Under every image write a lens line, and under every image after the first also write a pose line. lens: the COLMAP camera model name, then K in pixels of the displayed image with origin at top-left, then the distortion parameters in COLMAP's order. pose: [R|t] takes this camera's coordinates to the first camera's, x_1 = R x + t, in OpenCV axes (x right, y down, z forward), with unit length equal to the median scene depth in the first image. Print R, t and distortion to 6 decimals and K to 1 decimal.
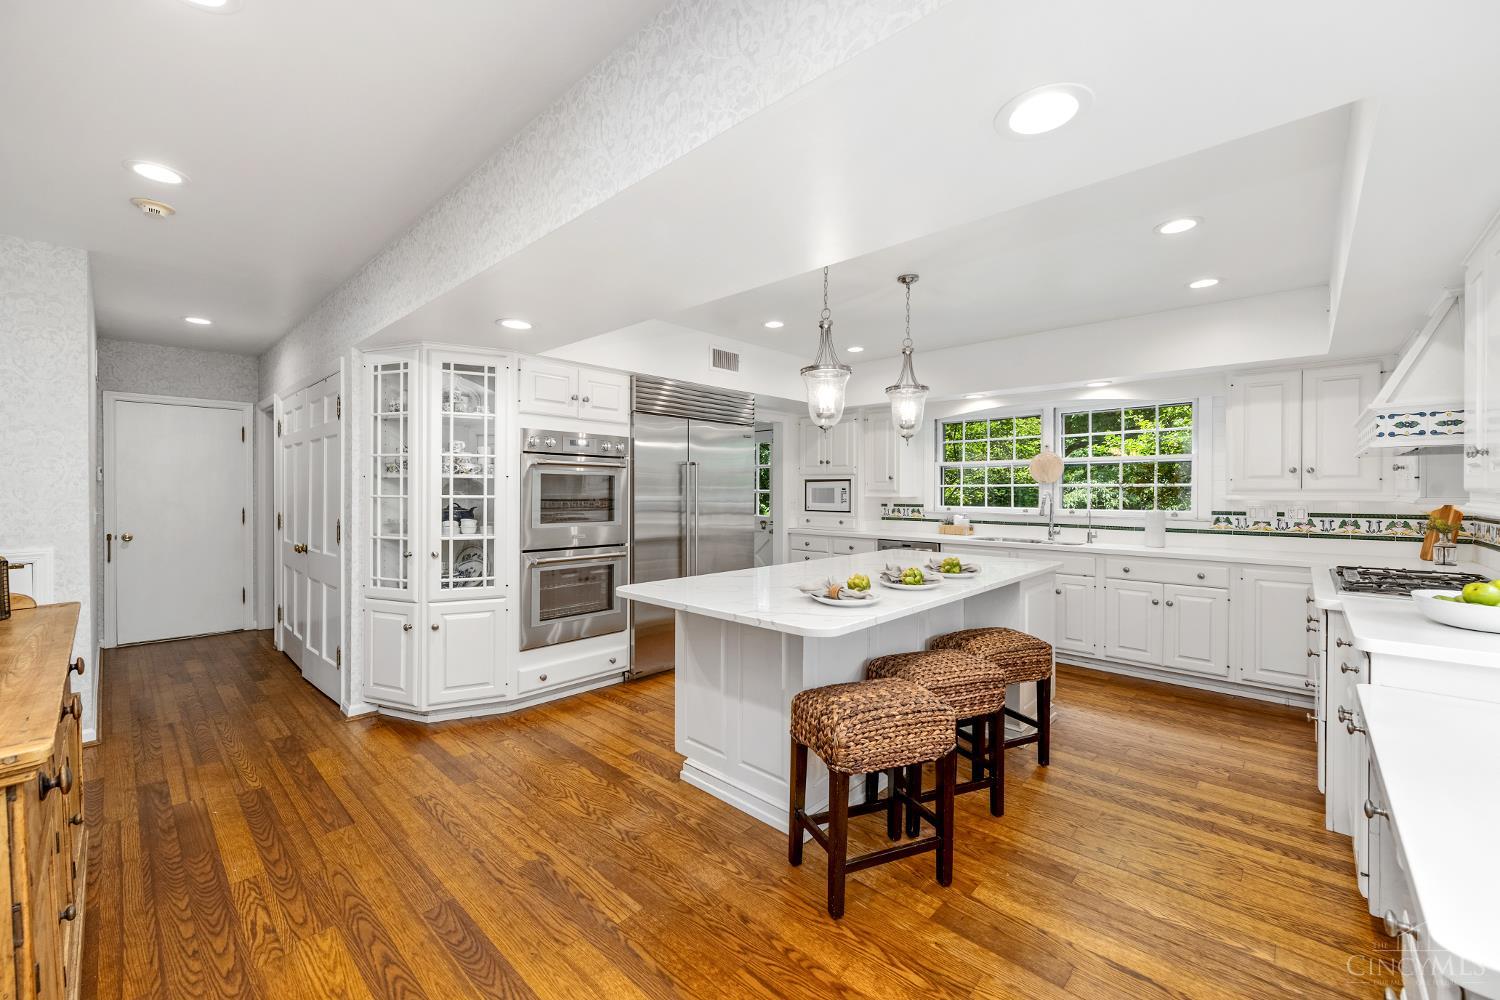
lens RADIAL K [[599.5, 0, 745.9], [0, 599.5, 489.4], [0, 0, 1]] dist [0.001038, -0.000386]
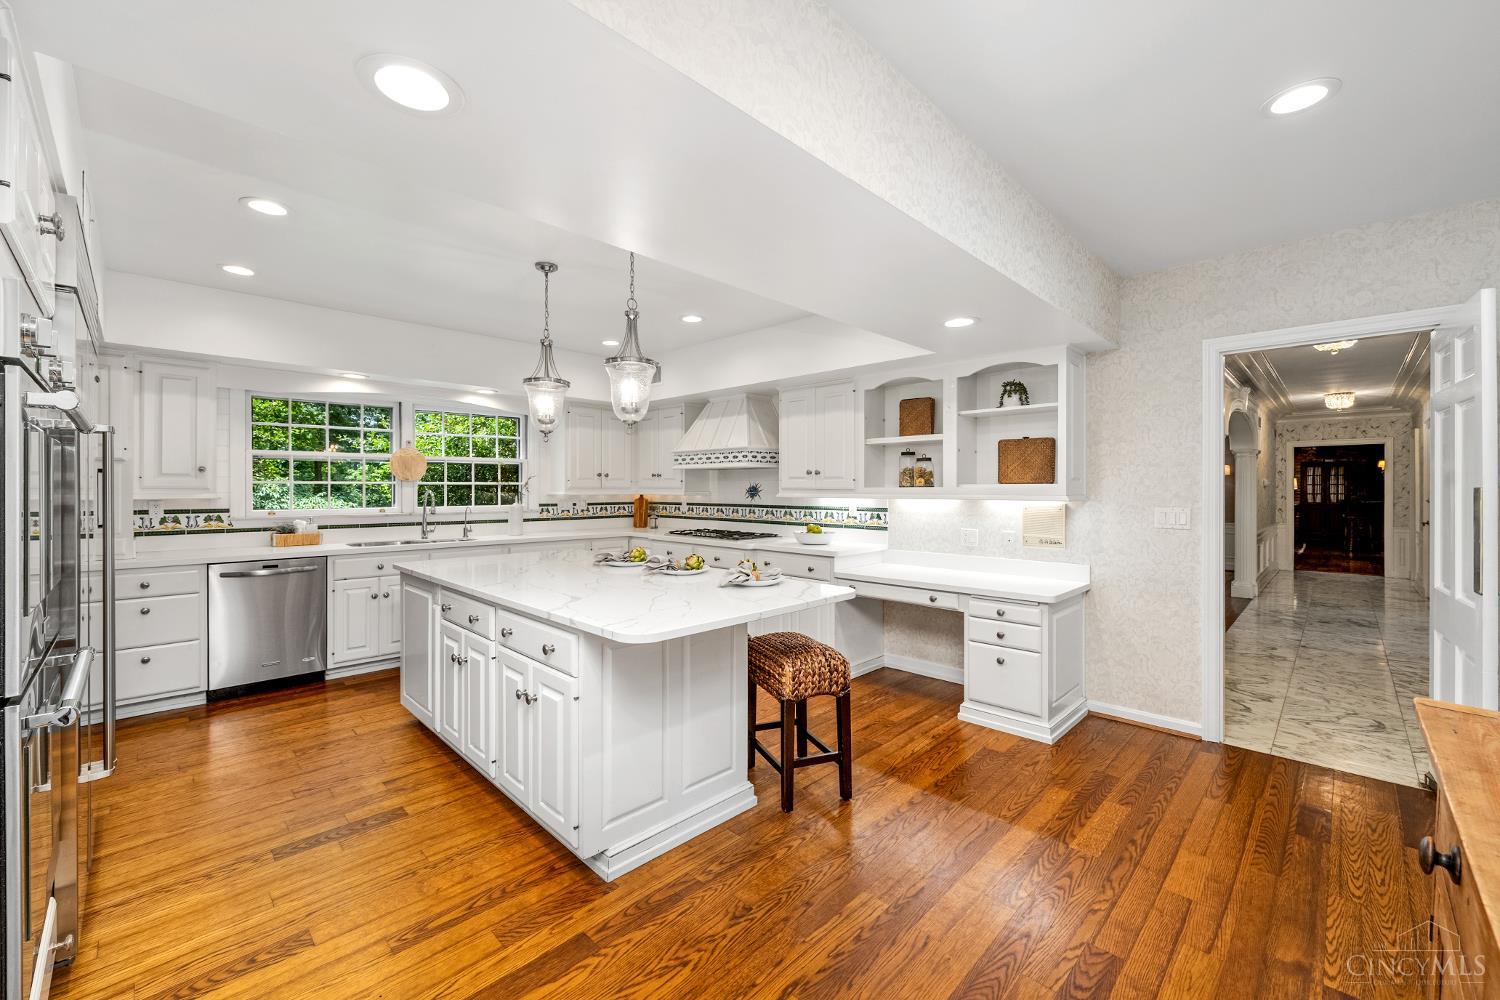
lens RADIAL K [[599.5, 0, 749.5], [0, 599.5, 491.7], [0, 0, 1]] dist [0.001038, -0.000386]
pose [[0.028602, -0.007700, 0.999561, -0.567609], [-0.001375, 0.999969, 0.007743, -0.001393], [-0.999590, -0.001596, 0.028591, 0.548154]]
